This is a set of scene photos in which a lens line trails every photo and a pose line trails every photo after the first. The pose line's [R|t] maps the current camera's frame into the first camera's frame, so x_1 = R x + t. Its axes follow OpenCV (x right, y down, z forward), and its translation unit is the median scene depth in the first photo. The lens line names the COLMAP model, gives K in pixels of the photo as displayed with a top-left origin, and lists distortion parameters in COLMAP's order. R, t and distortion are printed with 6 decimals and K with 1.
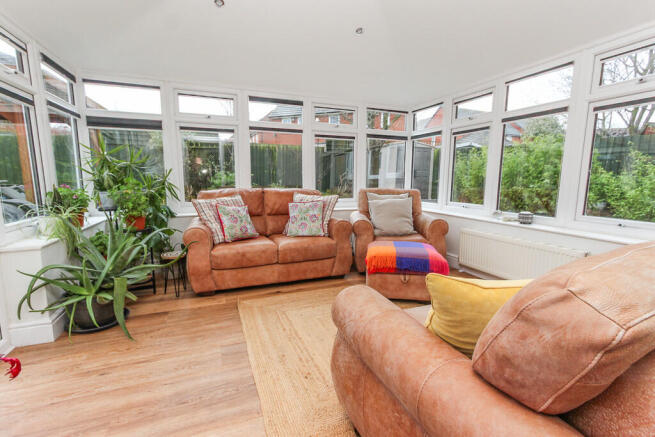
lens RADIAL K [[304.7, 0, 331.1], [0, 304.7, 220.0], [0, 0, 1]] dist [-0.001044, -0.000158]
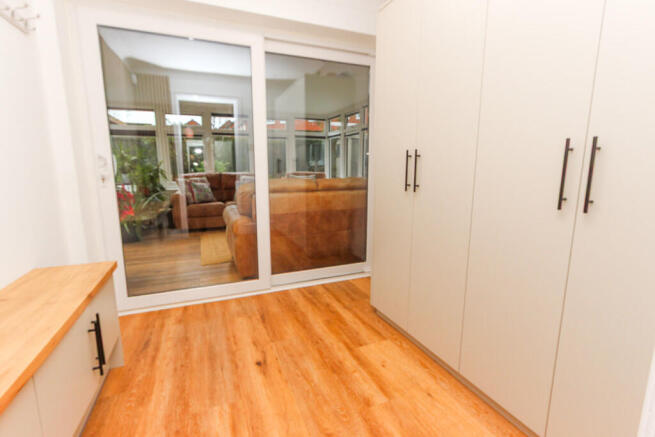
lens RADIAL K [[304.7, 0, 325.9], [0, 304.7, 216.0], [0, 0, 1]] dist [-0.001044, -0.000158]
pose [[0.999878, -0.011241, 0.010811, 0.353170], [0.010972, 0.999635, 0.024706, 0.103853], [-0.011085, -0.024584, 0.999636, -0.692496]]
